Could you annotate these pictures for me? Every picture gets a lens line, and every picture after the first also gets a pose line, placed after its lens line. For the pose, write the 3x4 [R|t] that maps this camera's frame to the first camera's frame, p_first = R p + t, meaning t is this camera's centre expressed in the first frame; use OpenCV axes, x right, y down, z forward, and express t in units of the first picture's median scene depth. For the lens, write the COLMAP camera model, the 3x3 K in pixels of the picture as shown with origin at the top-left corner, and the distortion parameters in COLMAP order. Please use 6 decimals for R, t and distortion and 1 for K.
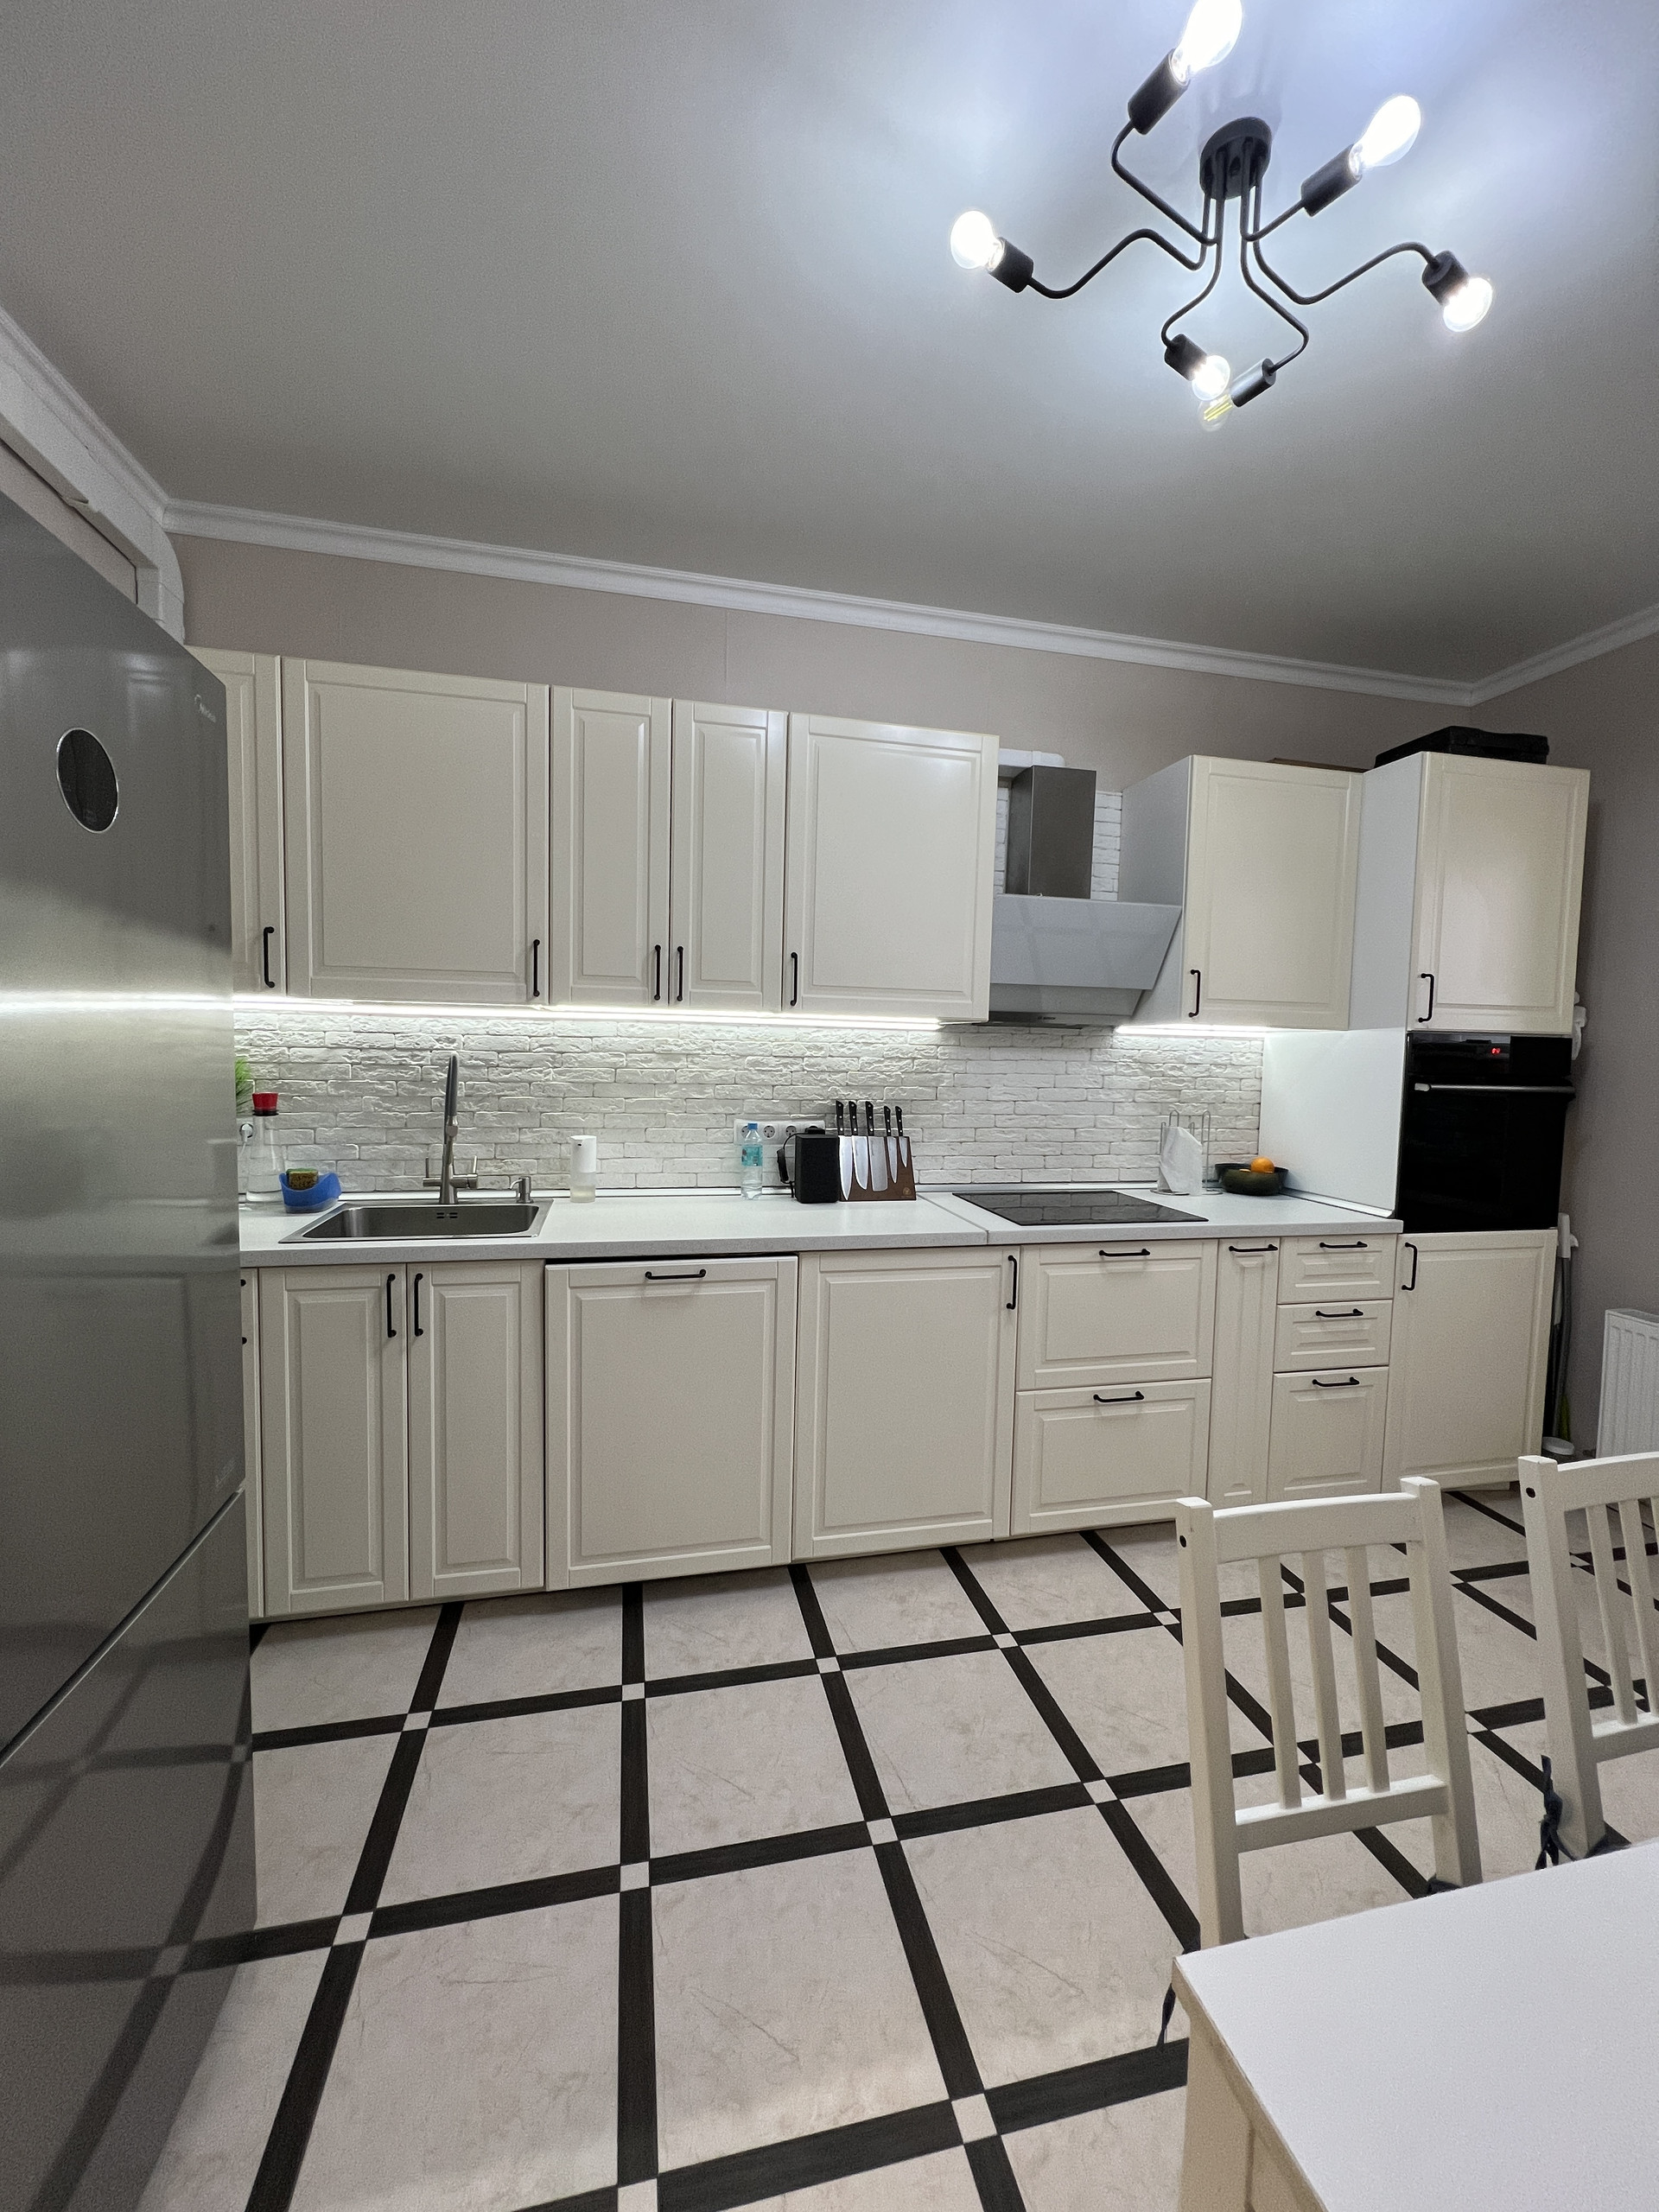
lens RADIAL K [[884.1, 0, 830.3], [0, 884.1, 1103.0], [0, 0, 1]] dist [-0.001656, 0.000525]
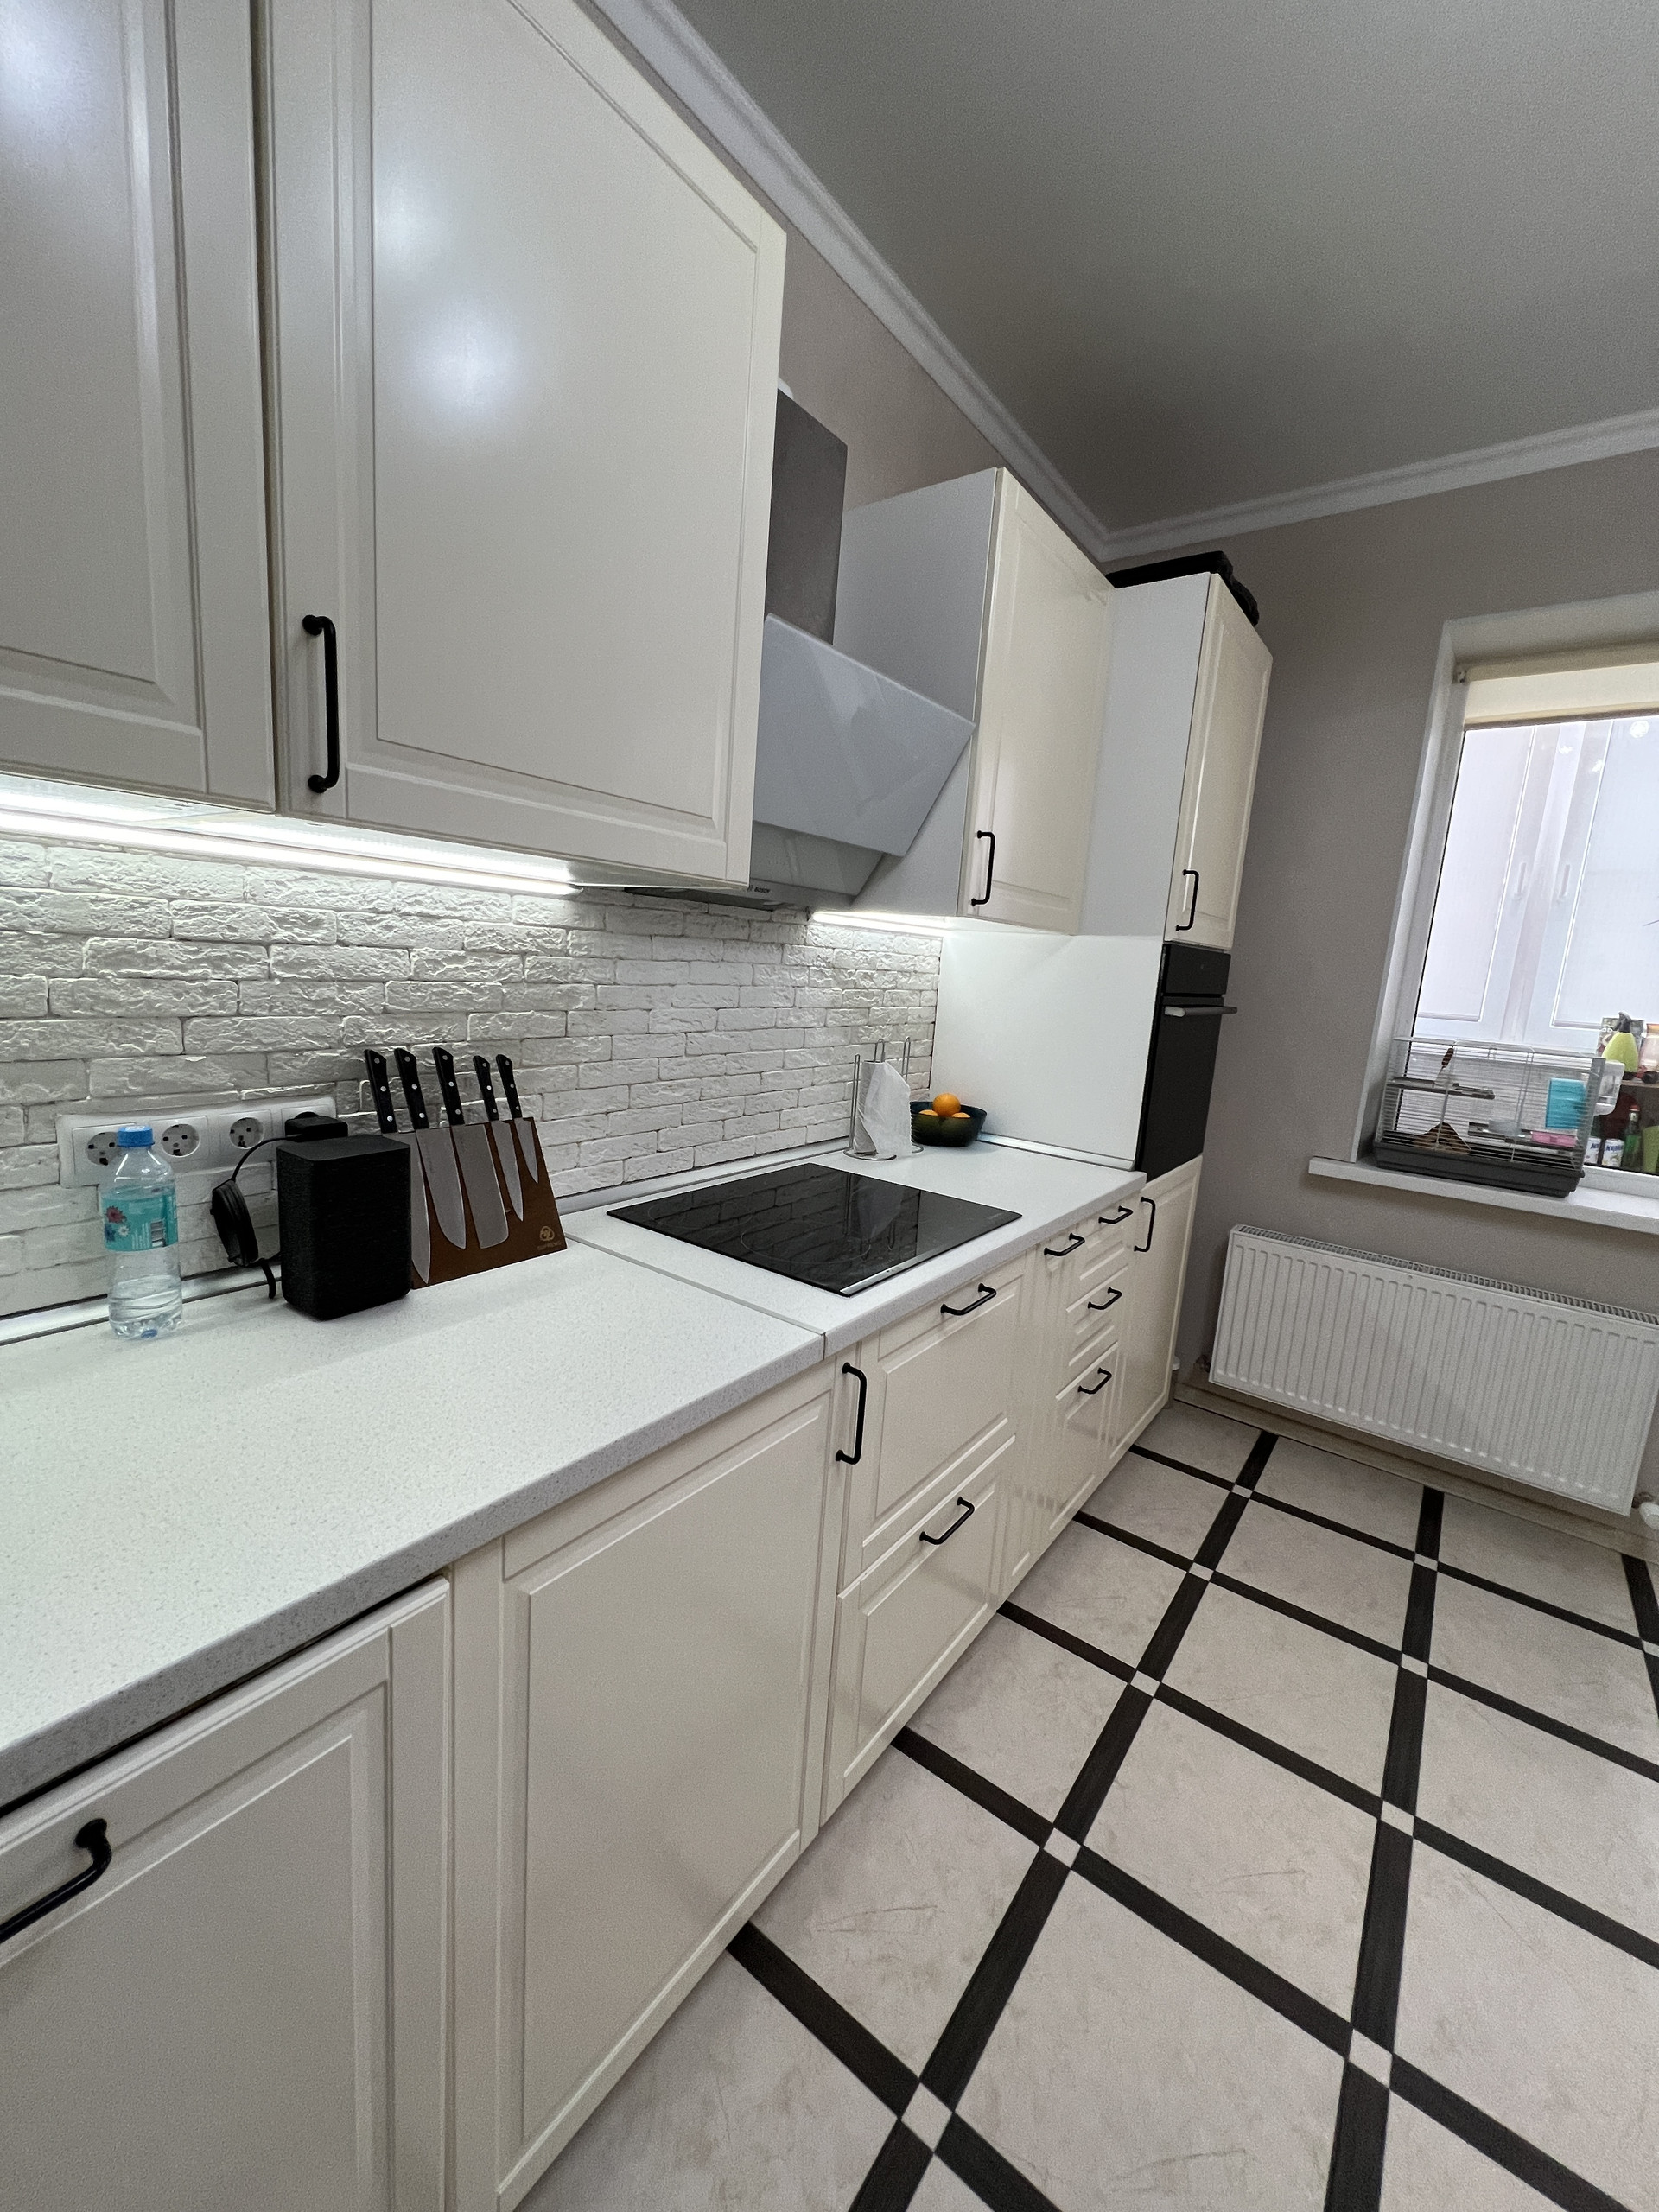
lens RADIAL K [[884.1, 0, 832.4], [0, 884.1, 1101.2], [0, 0, 1]] dist [-0.001656, 0.000525]
pose [[0.760395, -0.077513, 0.644819, -0.100204], [-0.010795, 0.991207, 0.131882, -0.037178], [-0.649371, -0.107243, 0.752872, 0.537536]]
